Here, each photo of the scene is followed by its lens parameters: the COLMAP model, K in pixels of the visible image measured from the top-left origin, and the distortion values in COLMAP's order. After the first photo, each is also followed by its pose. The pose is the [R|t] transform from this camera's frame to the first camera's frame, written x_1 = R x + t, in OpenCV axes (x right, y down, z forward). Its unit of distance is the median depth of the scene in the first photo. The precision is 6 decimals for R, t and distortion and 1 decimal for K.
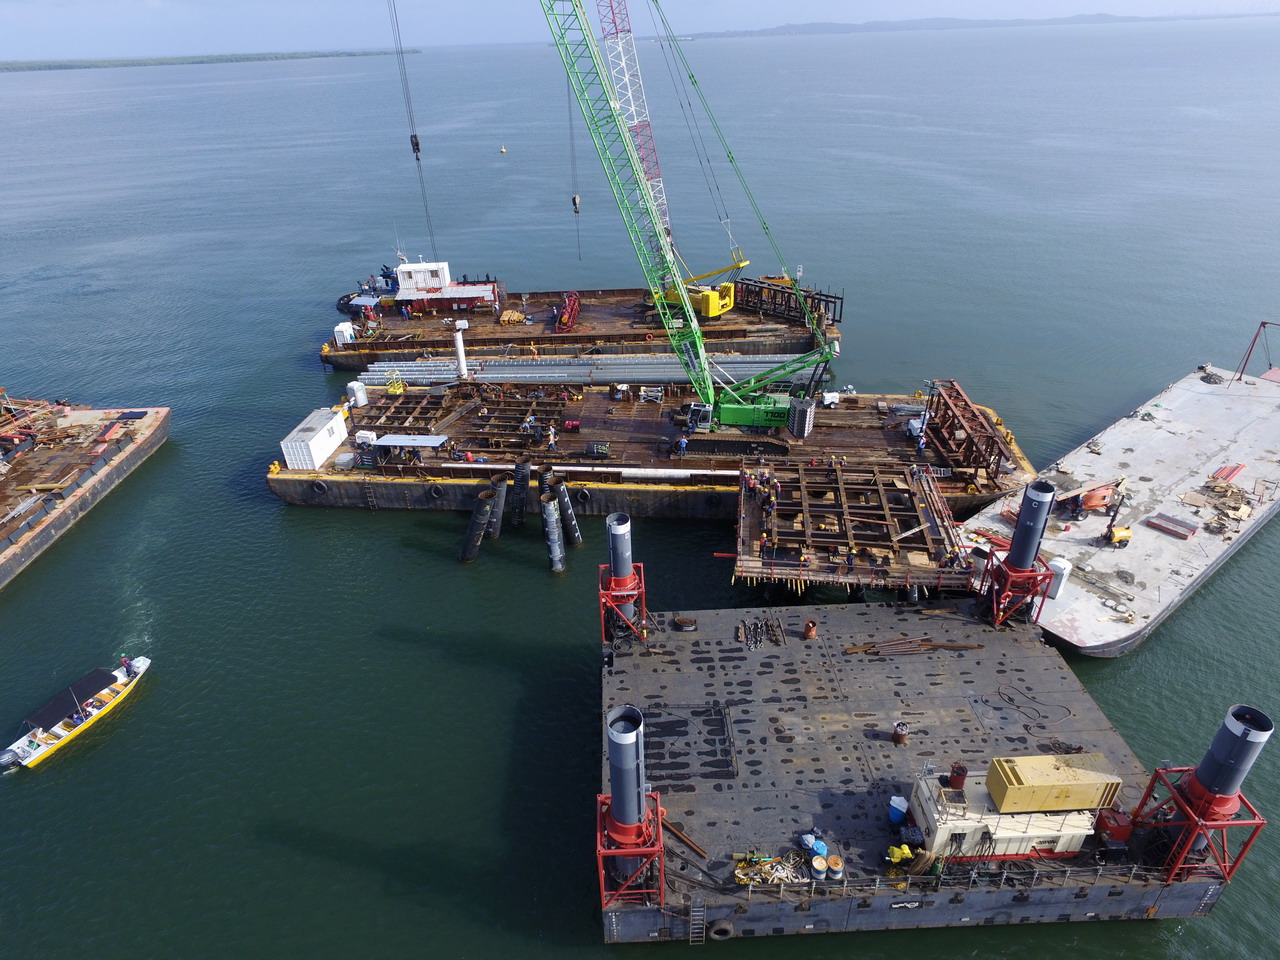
lens RADIAL K [[742.5, 0, 640.0], [0, 742.5, 480.0], [0, 0, 1]] dist [0.036122, -0.043930]
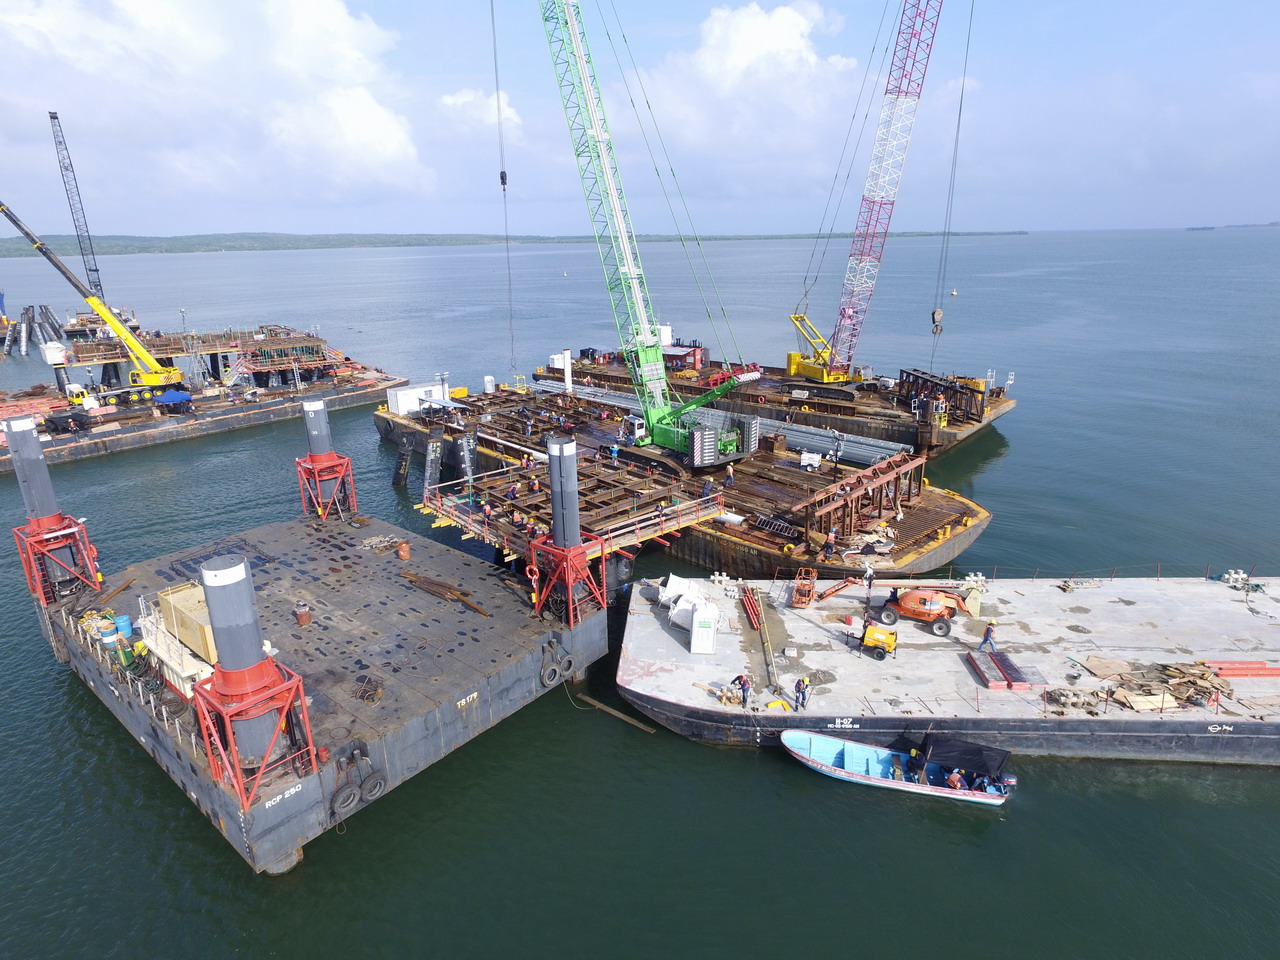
lens RADIAL K [[749.8, 0, 634.2], [0, 749.8, 474.0], [0, 0, 1]] dist [-0.006613, 0.010775]
pose [[0.744483, 0.212939, -0.632774, 0.747458], [-0.343437, 0.934906, -0.089455, 0.060308], [0.572536, 0.283915, 0.769152, 0.253941]]
